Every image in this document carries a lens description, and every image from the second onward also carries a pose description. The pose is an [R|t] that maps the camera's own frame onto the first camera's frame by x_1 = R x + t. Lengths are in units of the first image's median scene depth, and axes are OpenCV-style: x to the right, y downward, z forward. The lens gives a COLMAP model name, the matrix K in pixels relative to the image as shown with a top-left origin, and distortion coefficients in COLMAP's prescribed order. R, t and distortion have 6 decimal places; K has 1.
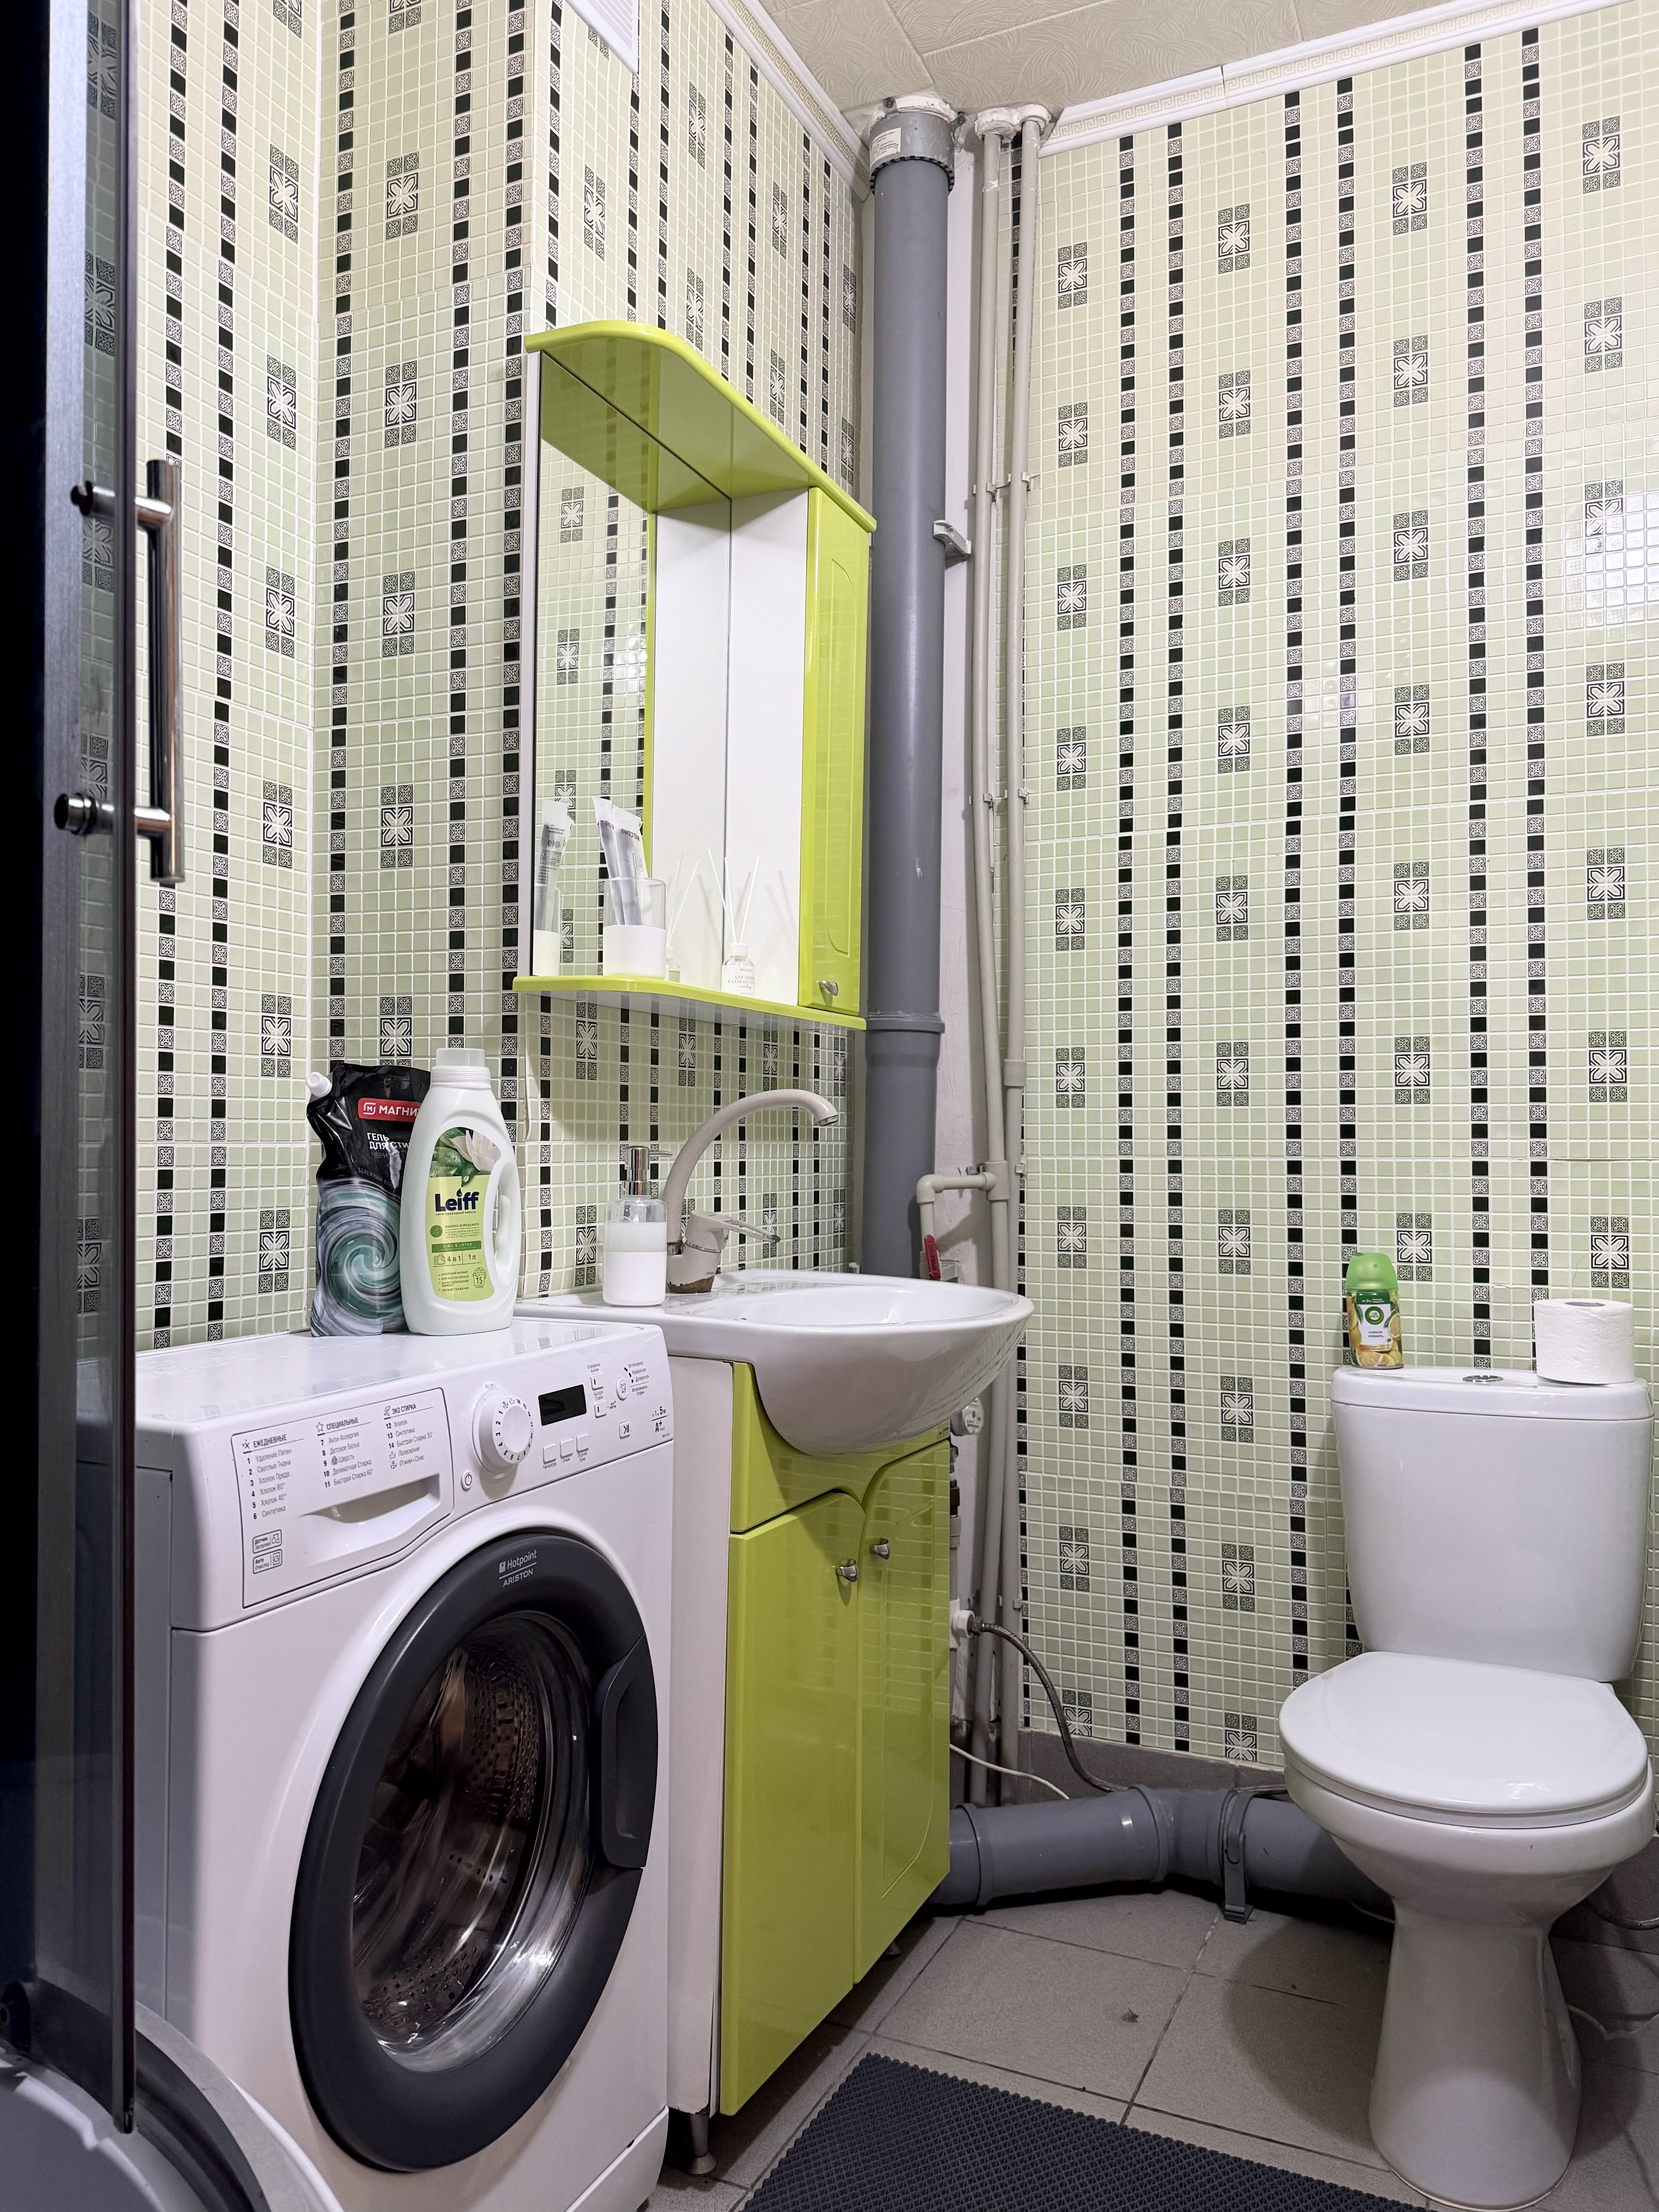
lens RADIAL K [[1582.0, 0, 829.5], [0, 1582.0, 1106.0], [0, 0, 1]] dist [0.005114, -0.003932]
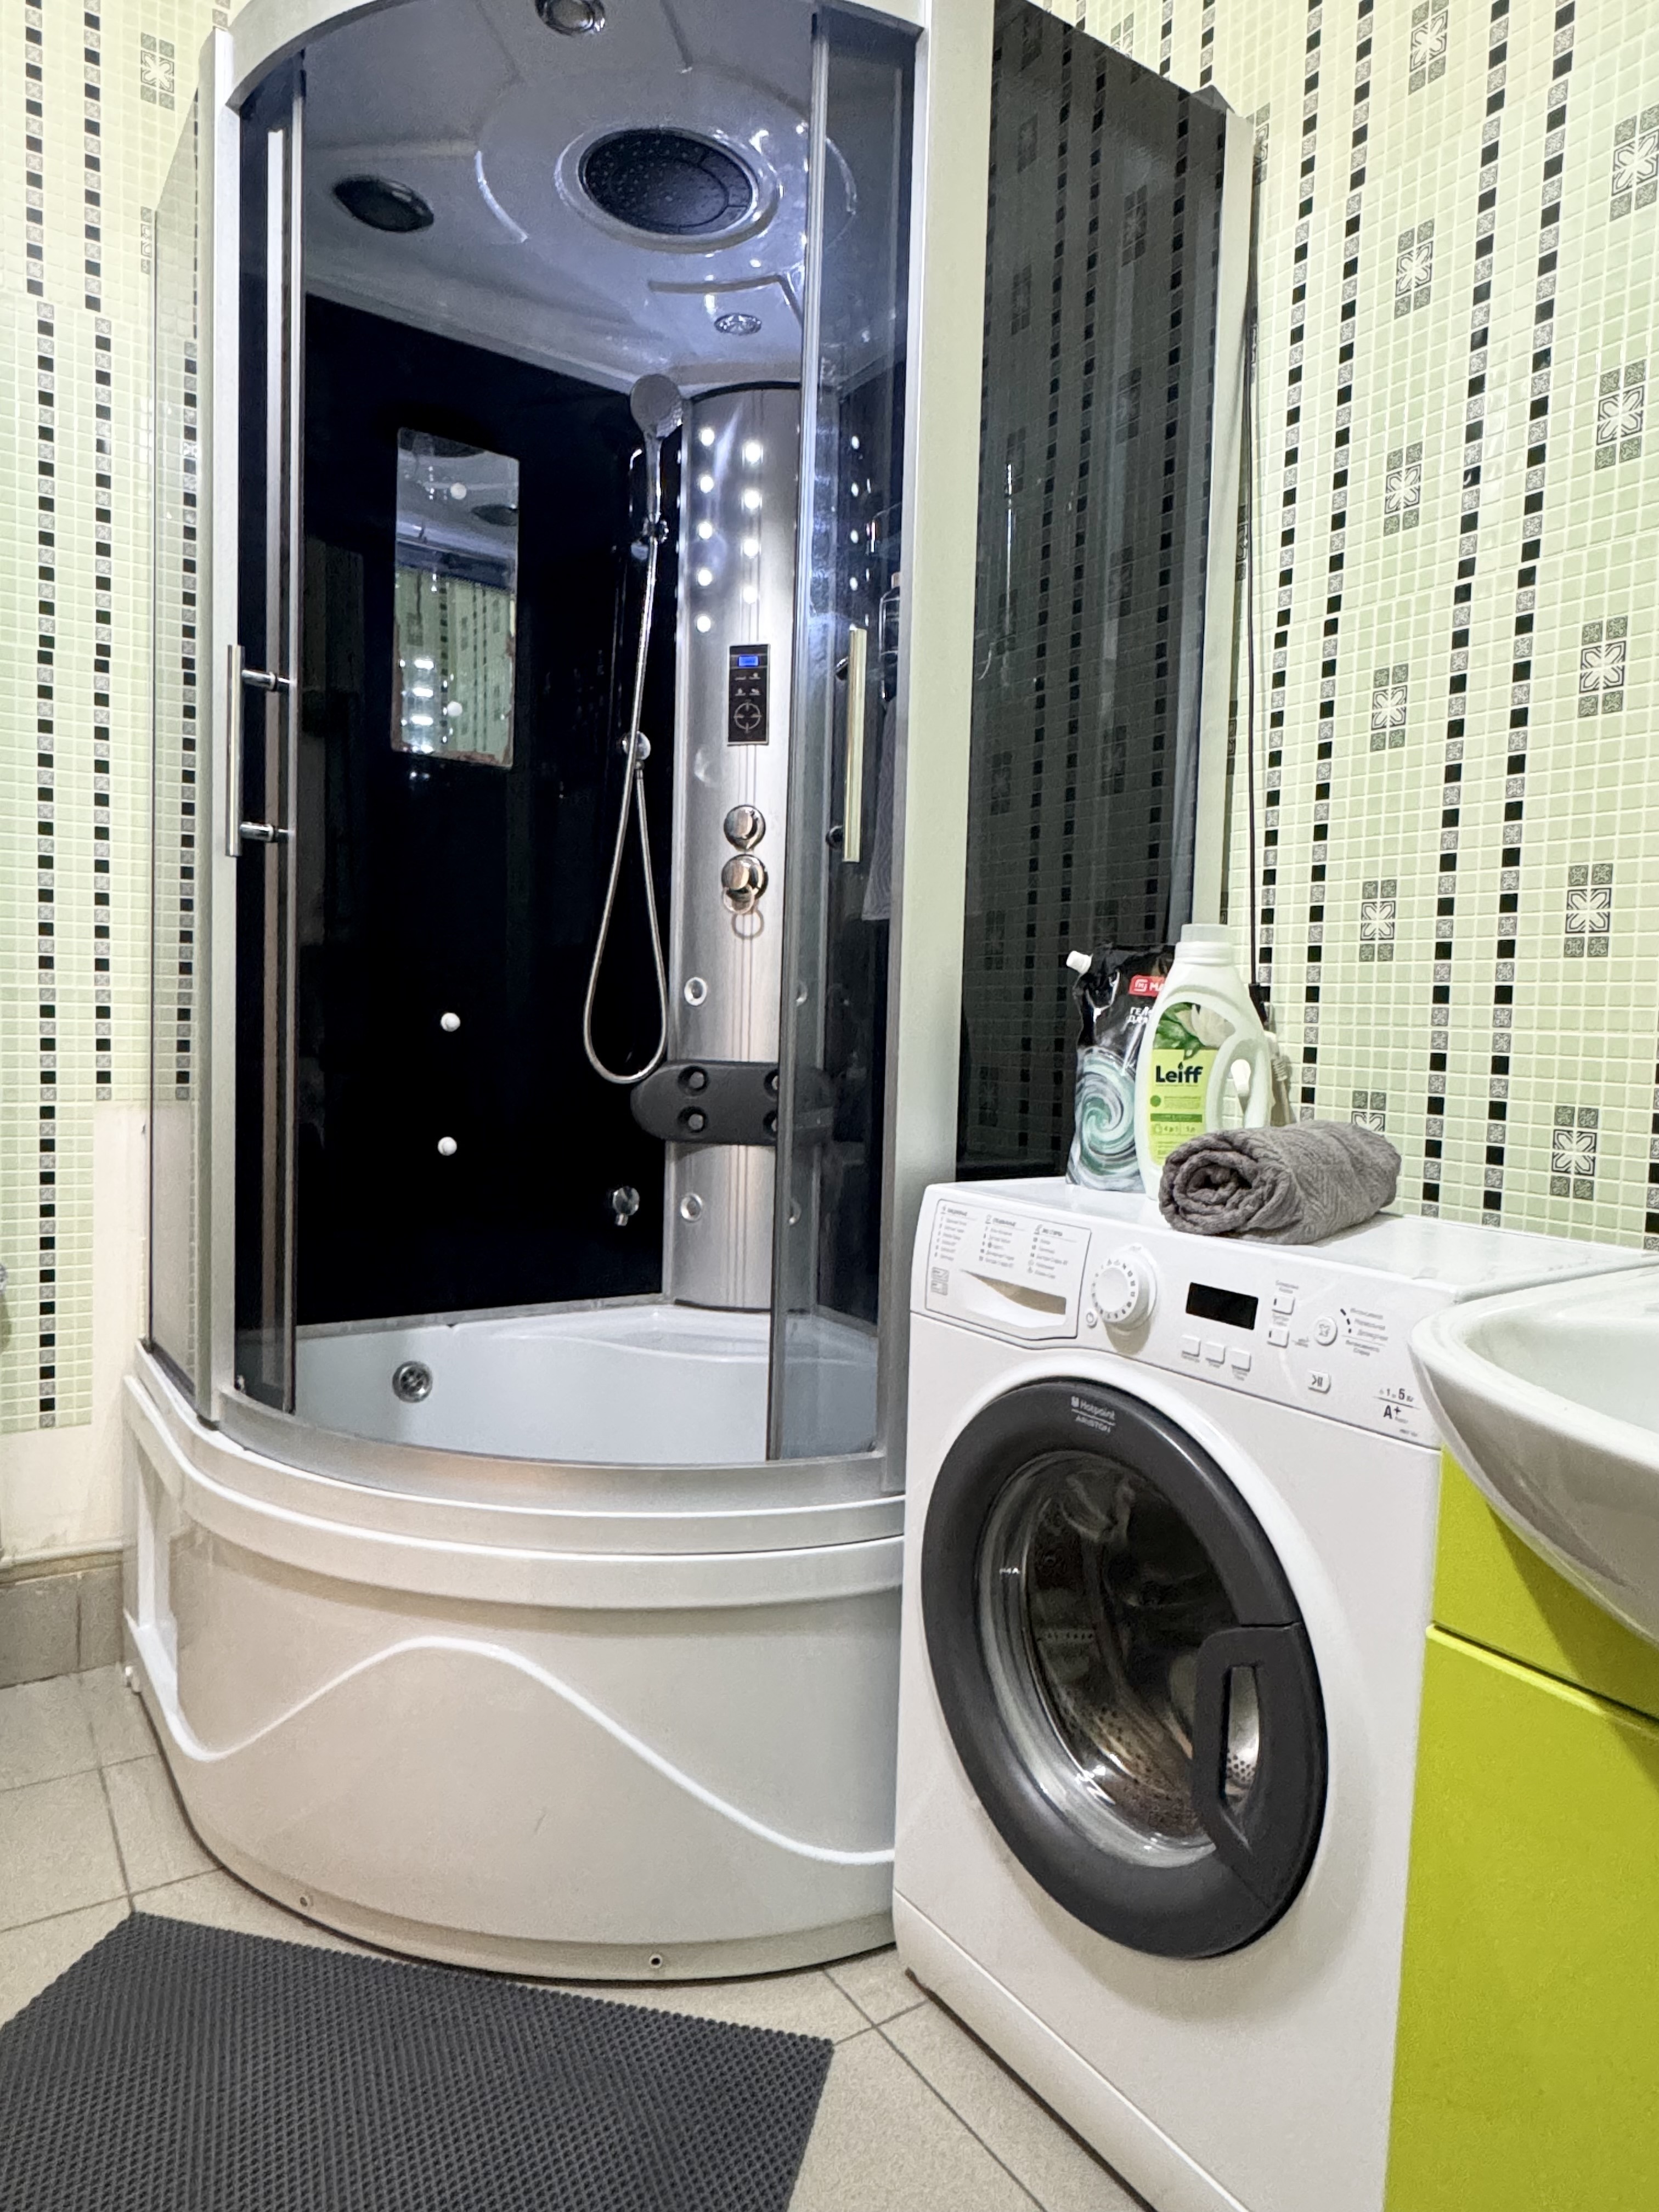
lens RADIAL K [[1342.2, 0, 829.5], [0, 1342.2, 1106.0], [0, 0, 1]] dist [-0.000182, -0.000419]
pose [[-0.595188, 0.015716, -0.803433, 0.604657], [-0.006377, 0.999685, 0.024279, 0.060988], [0.803561, 0.019574, -0.594900, 1.336120]]
